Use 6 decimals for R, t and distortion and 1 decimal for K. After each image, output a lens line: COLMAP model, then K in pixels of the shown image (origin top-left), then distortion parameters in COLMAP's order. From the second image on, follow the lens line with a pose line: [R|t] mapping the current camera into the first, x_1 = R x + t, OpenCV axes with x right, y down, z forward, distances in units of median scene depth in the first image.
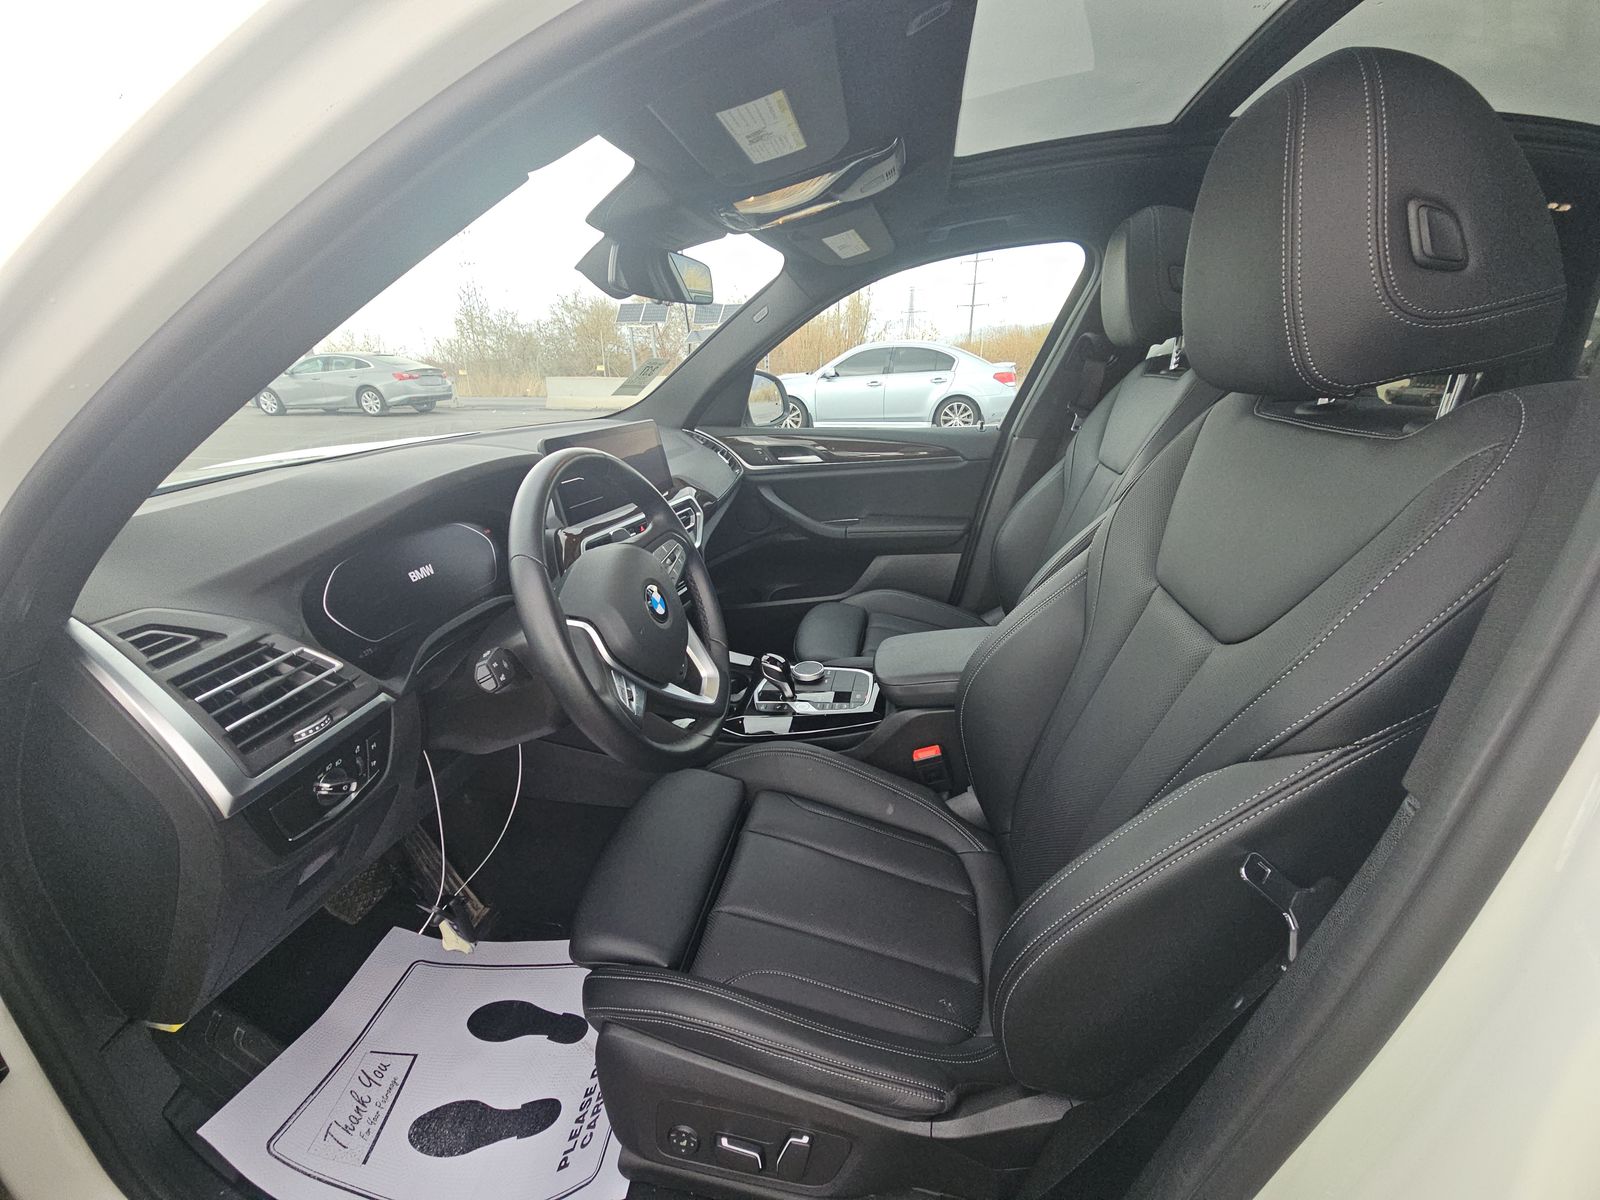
lens RADIAL K [[658.2, 0, 801.7], [0, 658.2, 605.4], [0, 0, 1]] dist [0.001067, -0.001223]
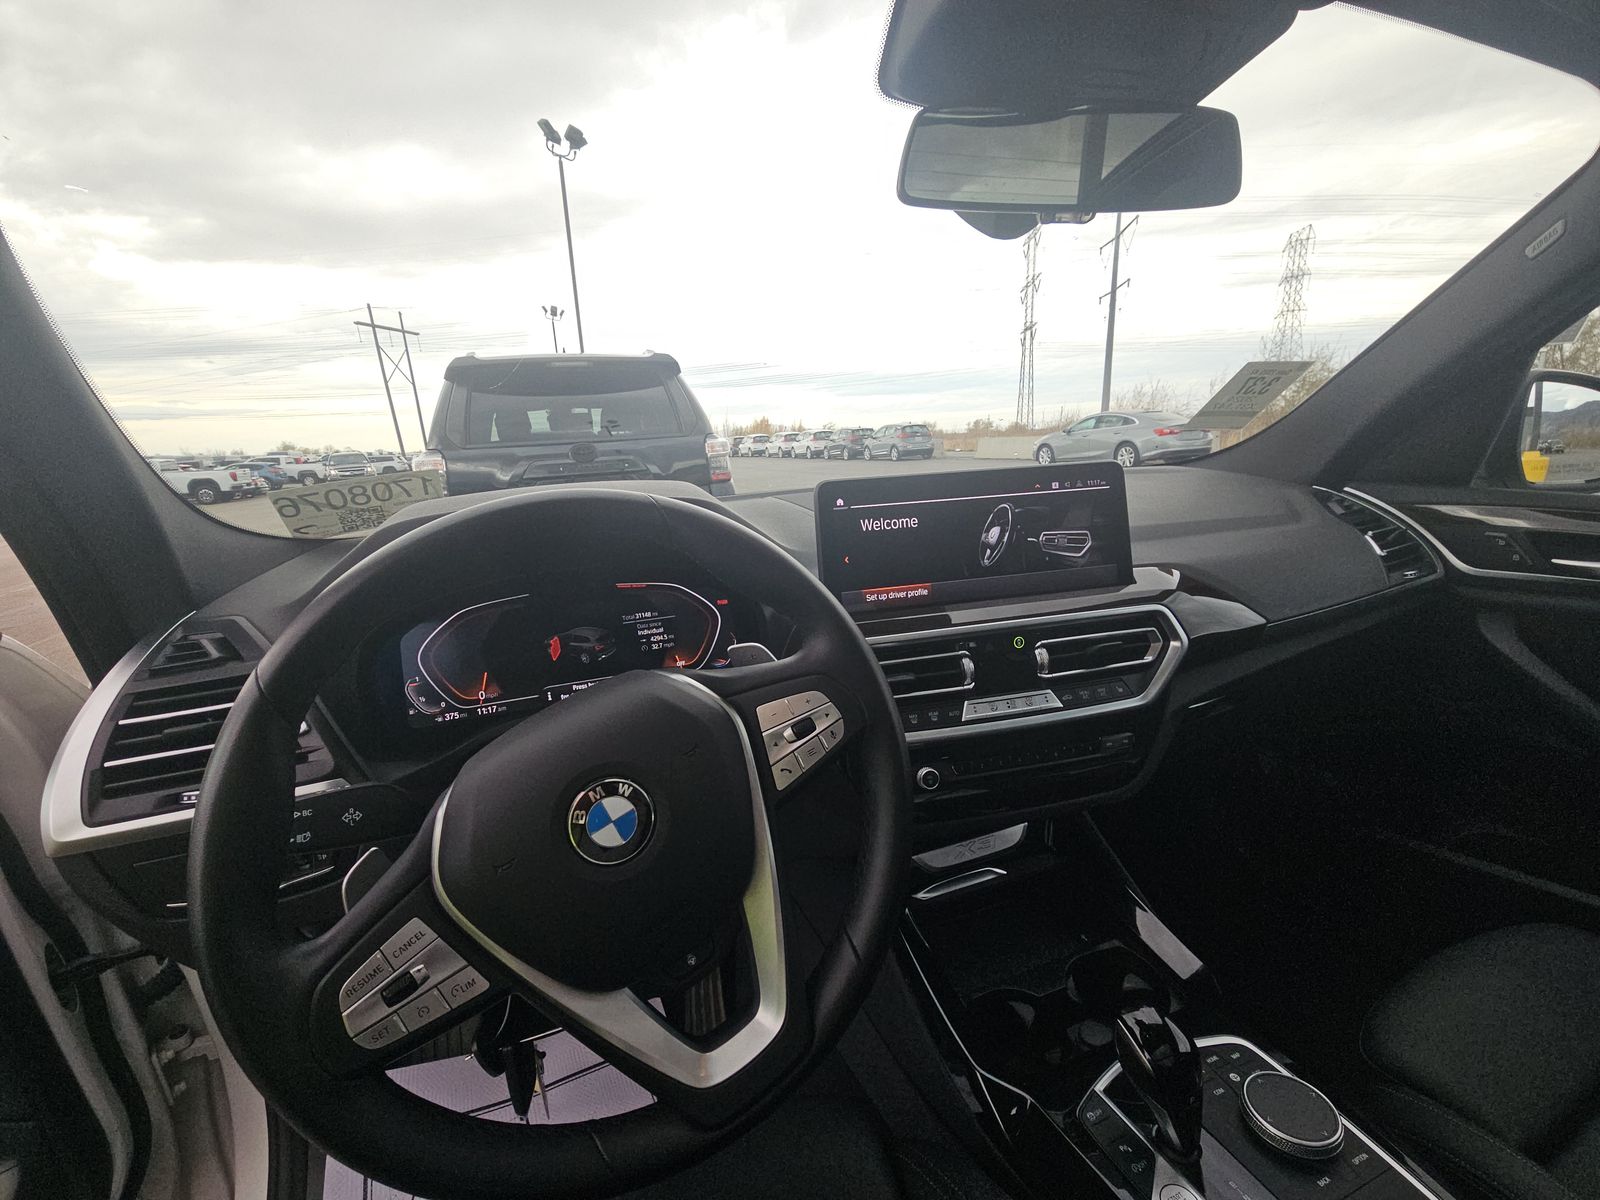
lens RADIAL K [[658.2, 0, 798.7], [0, 658.2, 598.0], [0, 0, 1]] dist [0.001067, -0.001223]
pose [[0.495376, 0.180820, -0.849651, 0.093272], [-0.257099, 0.964794, 0.055427, -0.090955], [0.829761, 0.190987, 0.524425, 0.346960]]
